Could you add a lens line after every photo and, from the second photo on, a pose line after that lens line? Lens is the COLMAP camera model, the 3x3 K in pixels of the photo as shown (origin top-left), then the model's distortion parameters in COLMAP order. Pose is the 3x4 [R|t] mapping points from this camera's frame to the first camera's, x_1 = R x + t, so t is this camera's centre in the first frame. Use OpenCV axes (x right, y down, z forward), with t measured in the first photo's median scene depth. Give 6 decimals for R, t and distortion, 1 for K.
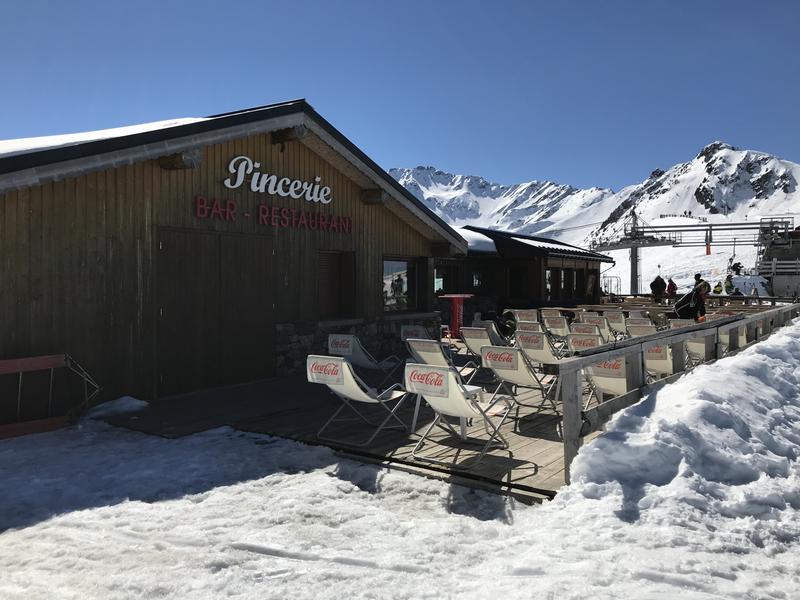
lens RADIAL K [[662.2, 0, 400.0], [0, 662.2, 300.0], [0, 0, 1]] dist [-0.002929, -0.000635]
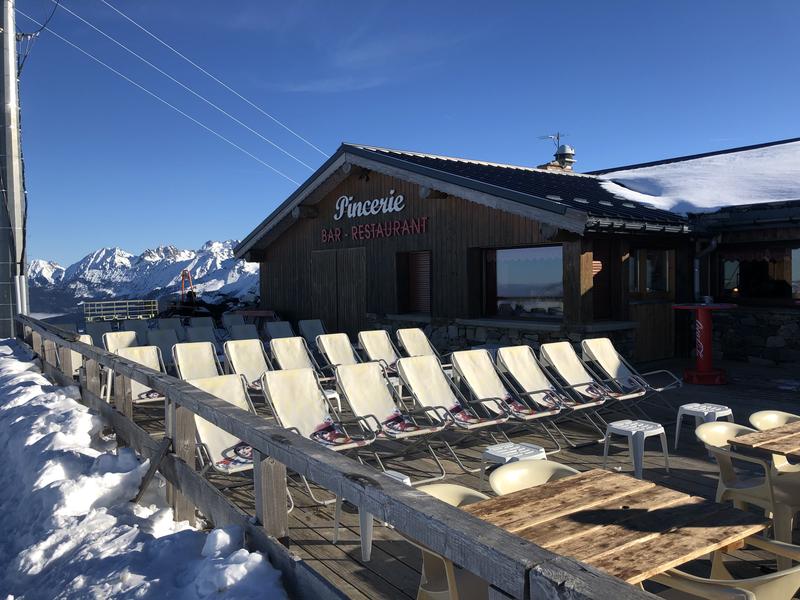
lens RADIAL K [[650.4, 0, 400.0], [0, 650.4, 300.0], [0, 0, 1]] dist [0.003411, 0.000052]
pose [[-0.312344, 0.030000, -0.949495, 1.010714], [-0.010163, 0.999338, 0.034919, -0.035582], [0.949915, 0.020557, -0.311832, 1.449229]]
